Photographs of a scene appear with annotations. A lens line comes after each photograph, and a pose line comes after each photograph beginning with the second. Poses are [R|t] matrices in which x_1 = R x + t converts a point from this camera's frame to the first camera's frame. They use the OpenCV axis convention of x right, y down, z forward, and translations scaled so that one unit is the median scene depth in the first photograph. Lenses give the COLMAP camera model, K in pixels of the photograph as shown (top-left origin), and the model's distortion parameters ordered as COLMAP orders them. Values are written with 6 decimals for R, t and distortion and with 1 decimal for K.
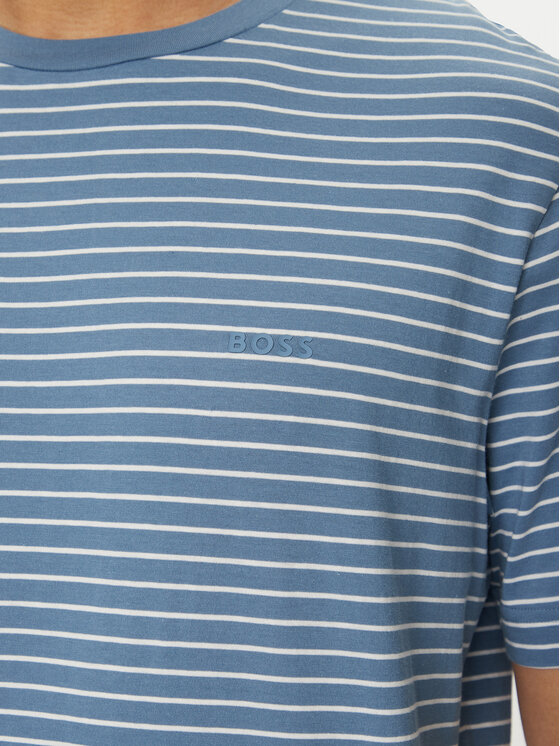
lens RADIAL K [[1730.8, 0, 280.0], [0, 1730.8, 373.0], [0, 0, 1]] dist [-0.477236, 7.457355]
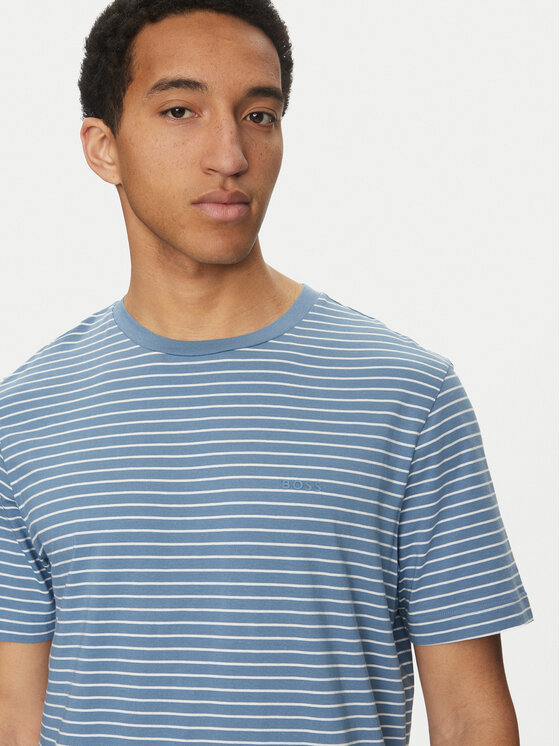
lens RADIAL K [[954.9, 0, 280.0], [0, 954.9, 373.0], [0, 0, 1]] dist [0.004168, -0.004457]
pose [[0.999879, -0.004681, 0.014868, -0.041234], [0.006749, 0.989813, -0.142212, 0.011954], [-0.014051, 0.142295, 0.989725, -0.168996]]
